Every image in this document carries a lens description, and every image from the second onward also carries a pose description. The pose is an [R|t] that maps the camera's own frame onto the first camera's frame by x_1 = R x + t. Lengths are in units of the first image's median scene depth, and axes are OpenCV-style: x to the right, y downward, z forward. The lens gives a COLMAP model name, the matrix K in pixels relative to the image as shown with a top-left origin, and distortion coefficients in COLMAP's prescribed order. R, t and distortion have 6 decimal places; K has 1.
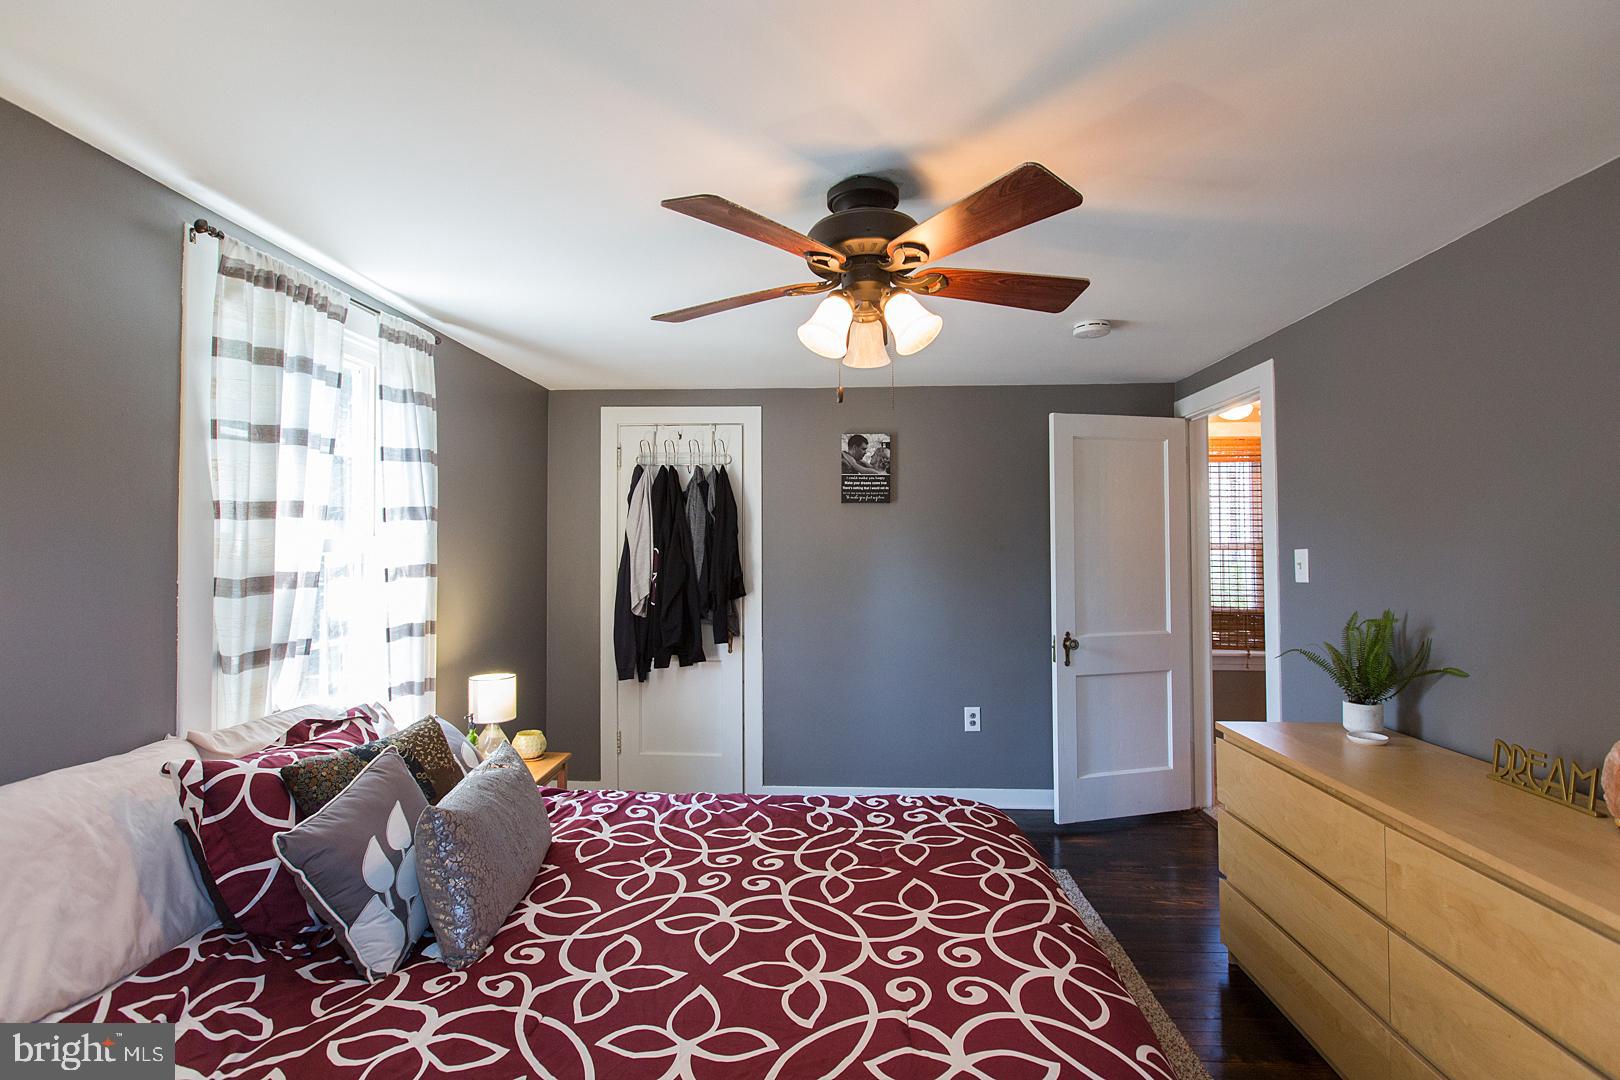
lens RADIAL K [[759.3, 0, 810.6], [0, 759.3, 528.8], [0, 0, 1]] dist [-0.002225, -0.001017]
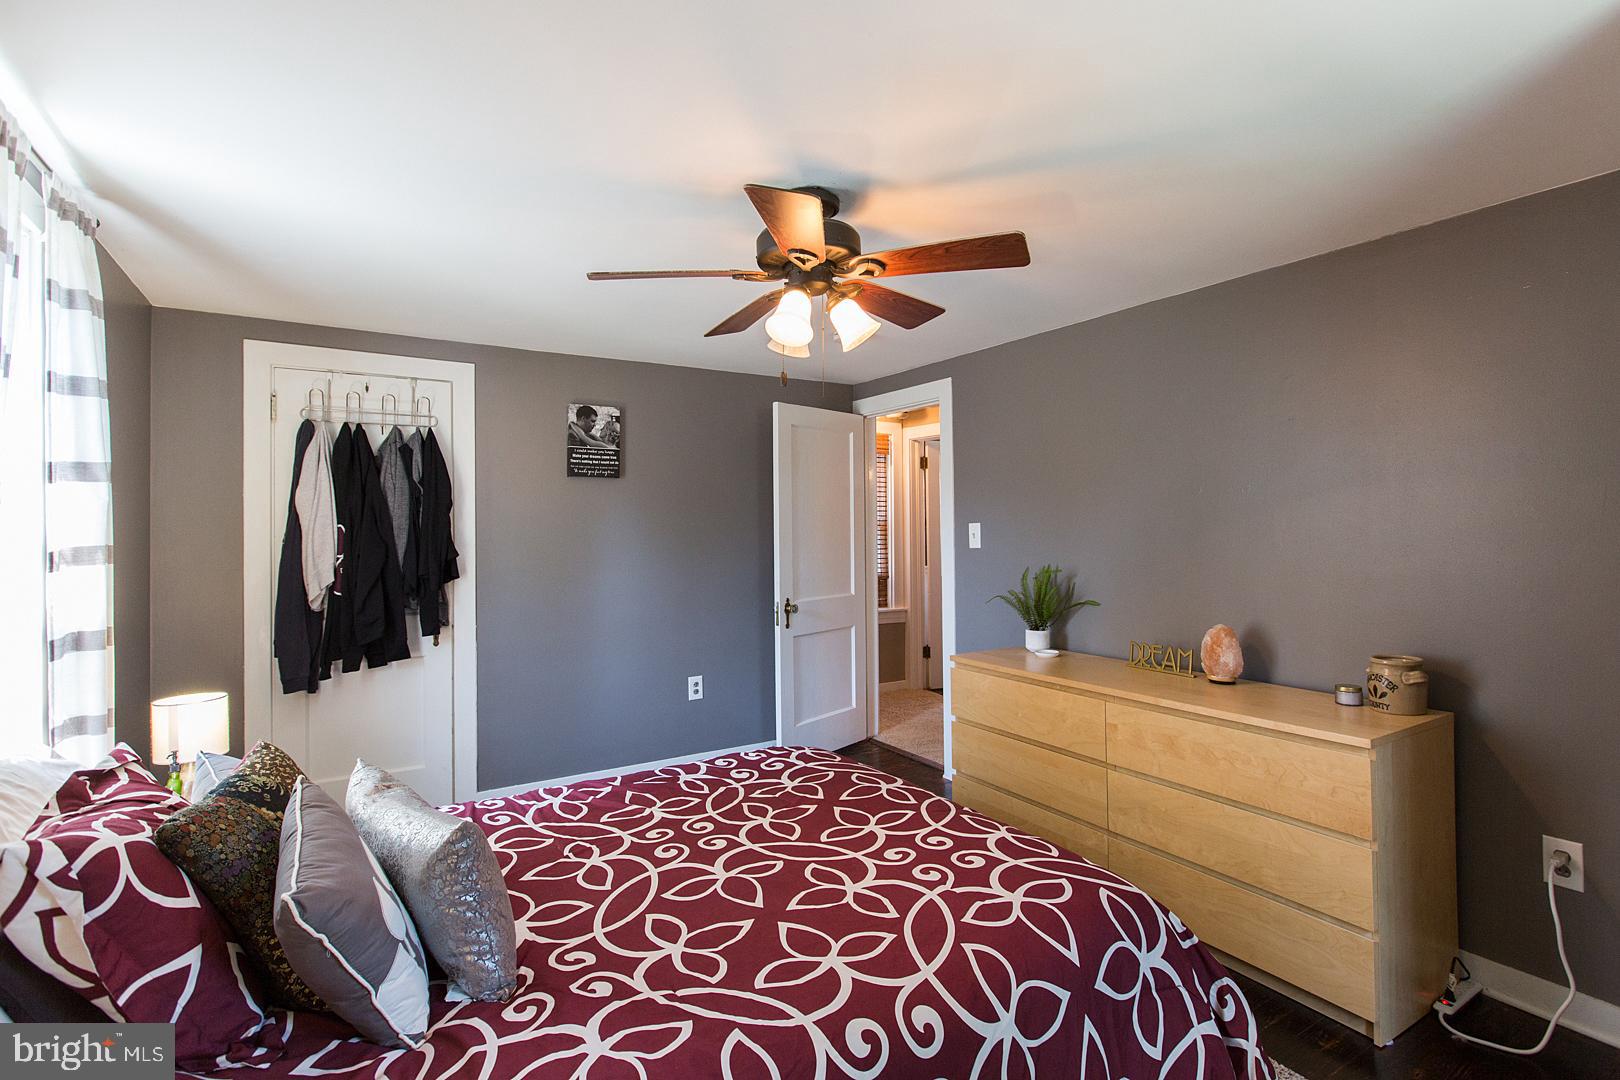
lens RADIAL K [[812.1, 0, 779.8], [0, 812.1, 517.8], [0, 0, 1]] dist [-0.000626, 0.001084]
pose [[0.811475, 0.003643, 0.584375, -0.375562], [-0.009932, 0.999922, 0.007558, 0.007761], [-0.584302, -0.011937, 0.811448, 0.030674]]
